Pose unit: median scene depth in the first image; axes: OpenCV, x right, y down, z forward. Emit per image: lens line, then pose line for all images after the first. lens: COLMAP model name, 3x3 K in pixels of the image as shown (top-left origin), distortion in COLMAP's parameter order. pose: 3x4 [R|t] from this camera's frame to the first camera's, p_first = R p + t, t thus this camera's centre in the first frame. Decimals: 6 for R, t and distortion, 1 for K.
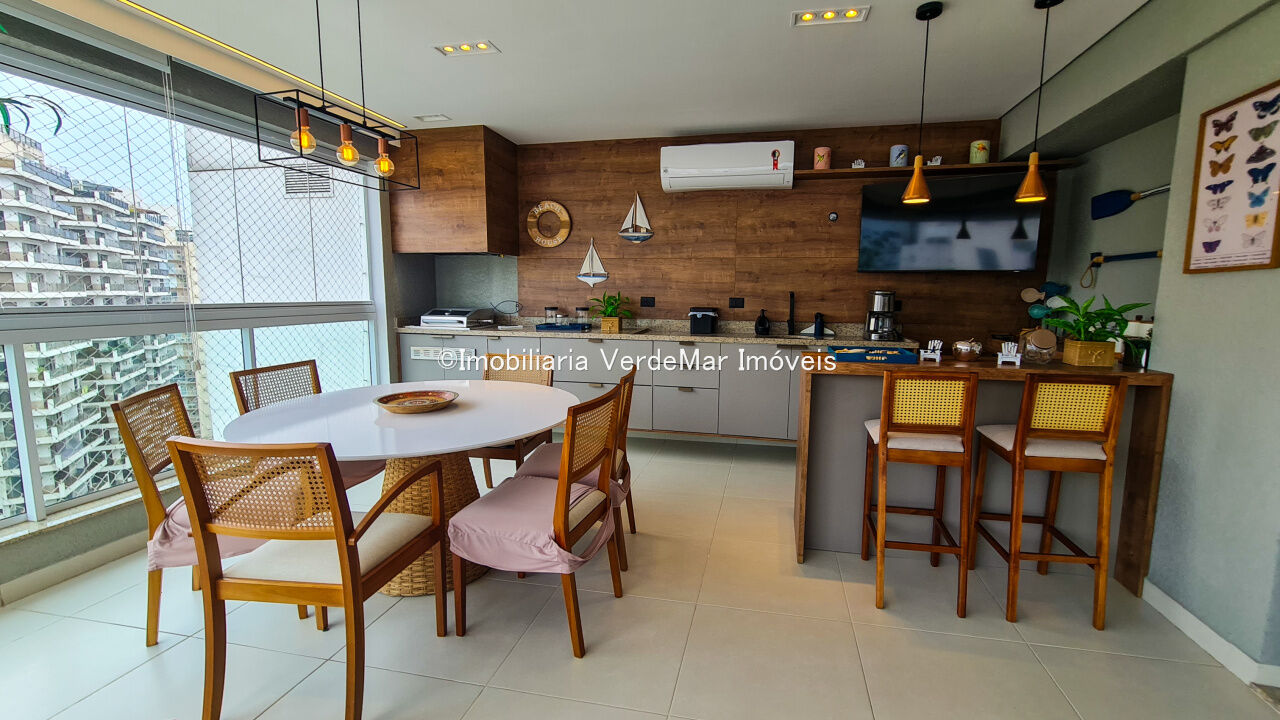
lens RADIAL K [[542.5, 0, 640.0], [0, 542.5, 360.0], [0, 0, 1]] dist [0.013616, 0.000264]
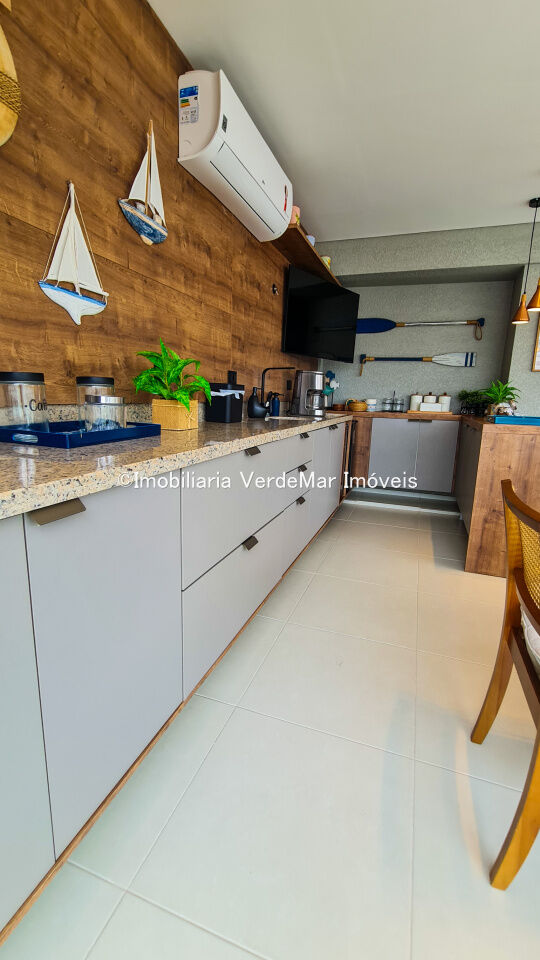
lens RADIAL K [[419.1, 0, 268.6], [0, 419.1, 477.3], [0, 0, 1]] dist [-0.001364, -0.000399]
pose [[0.110989, -0.200661, 0.973353, -0.394380], [0.092055, 0.977270, 0.190972, -0.075747], [-0.989549, 0.068406, 0.126938, 0.866759]]
